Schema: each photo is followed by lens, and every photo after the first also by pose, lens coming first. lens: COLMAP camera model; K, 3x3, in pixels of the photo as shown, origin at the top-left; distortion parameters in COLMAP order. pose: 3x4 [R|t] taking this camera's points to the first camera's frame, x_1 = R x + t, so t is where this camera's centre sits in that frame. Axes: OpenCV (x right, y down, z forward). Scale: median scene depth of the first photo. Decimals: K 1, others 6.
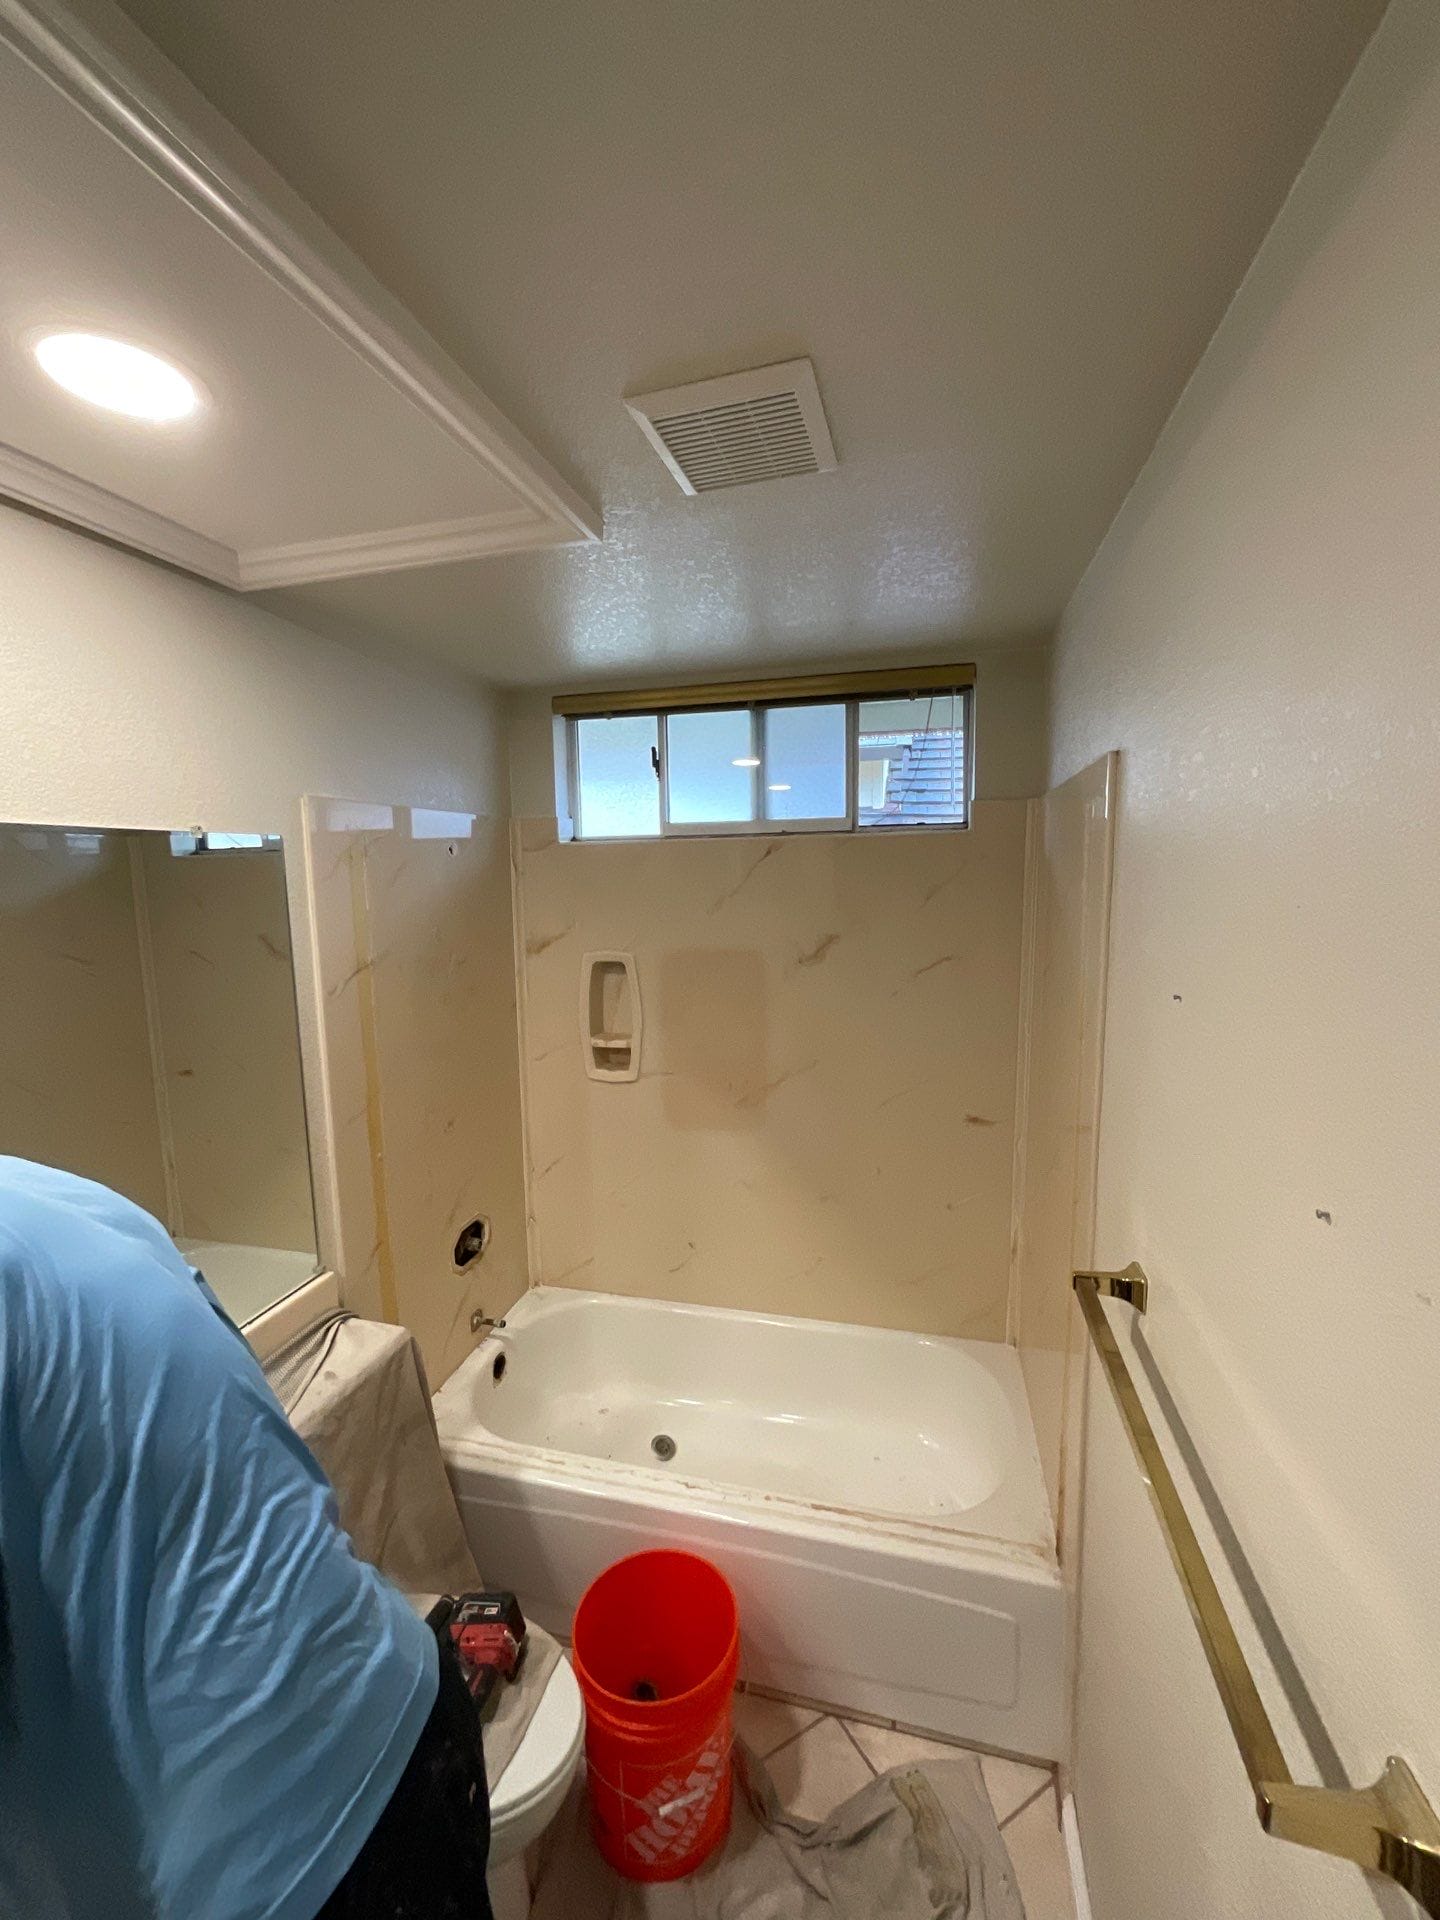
lens RADIAL K [[743.7, 0, 720.0], [0, 743.7, 960.0], [0, 0, 1]] dist [0.001304, 0.000163]
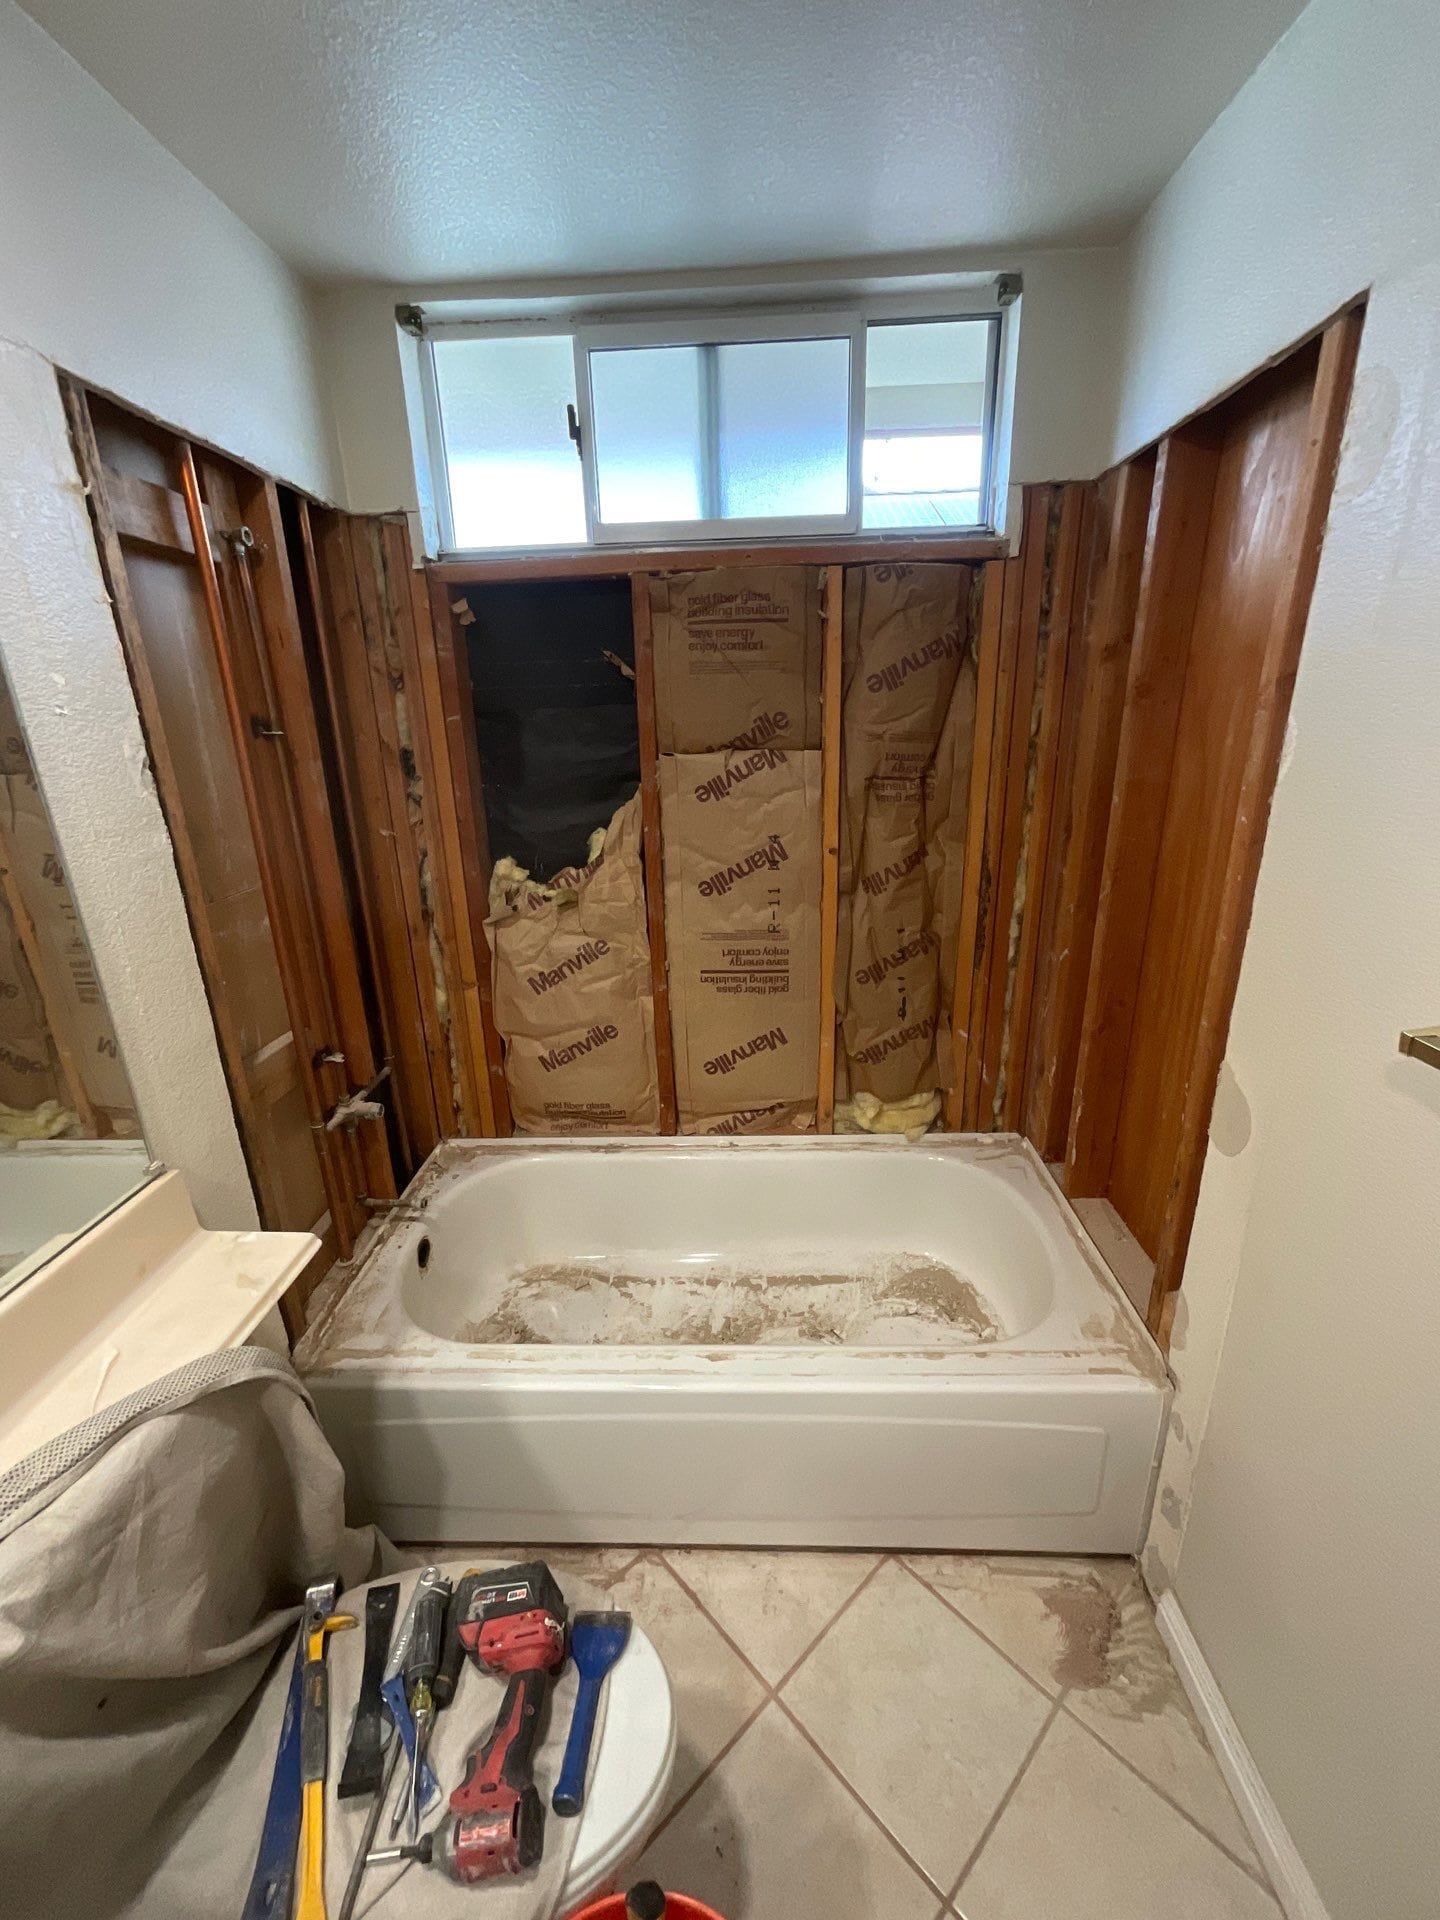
lens RADIAL K [[743.7, 0, 720.0], [0, 743.7, 960.0], [0, 0, 1]] dist [0.001304, 0.000163]
pose [[0.978046, -0.076802, 0.193720, -0.116292], [0.038009, 0.979759, 0.196539, 0.090784], [-0.204893, -0.184861, 0.961169, 0.221861]]
